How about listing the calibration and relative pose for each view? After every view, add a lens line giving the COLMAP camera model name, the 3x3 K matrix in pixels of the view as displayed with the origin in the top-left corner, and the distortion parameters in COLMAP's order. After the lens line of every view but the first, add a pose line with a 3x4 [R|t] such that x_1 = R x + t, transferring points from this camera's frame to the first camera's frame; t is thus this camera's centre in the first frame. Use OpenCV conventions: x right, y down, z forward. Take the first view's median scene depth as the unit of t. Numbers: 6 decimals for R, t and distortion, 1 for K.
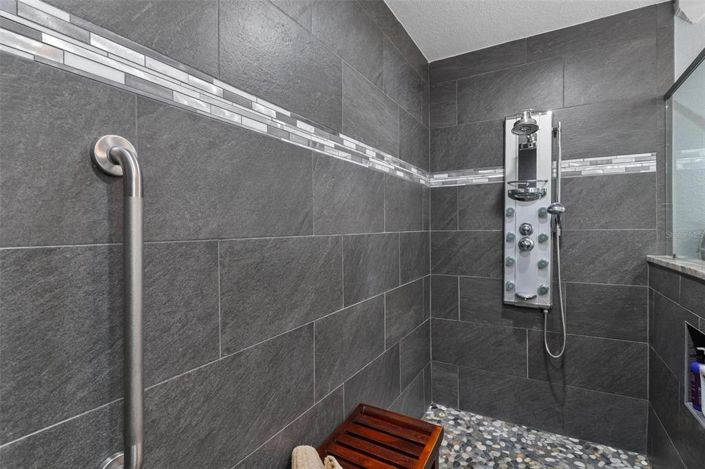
lens RADIAL K [[342.3, 0, 351.4], [0, 342.3, 231.4], [0, 0, 1]] dist [0.000603, 0.000035]
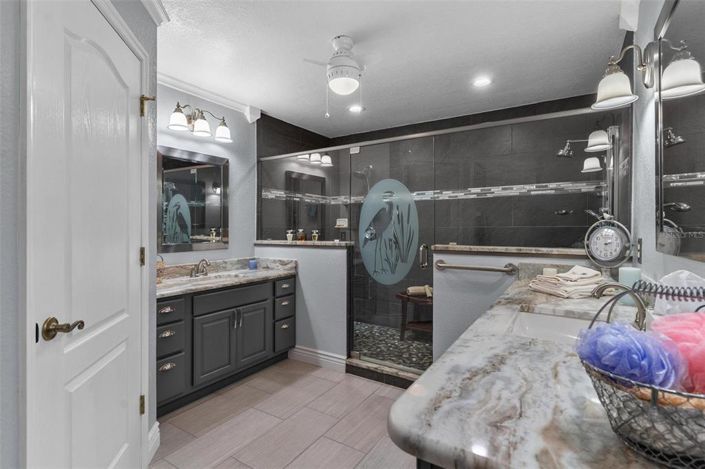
lens RADIAL K [[342.3, 0, 352.4], [0, 342.3, 229.9], [0, 0, 1]] dist [0.000603, 0.000035]
pose [[-0.033844, 0.017378, -0.999276, 2.621509], [-0.008703, 0.999806, 0.017682, -0.006787], [0.999389, 0.009295, -0.033686, 0.201607]]
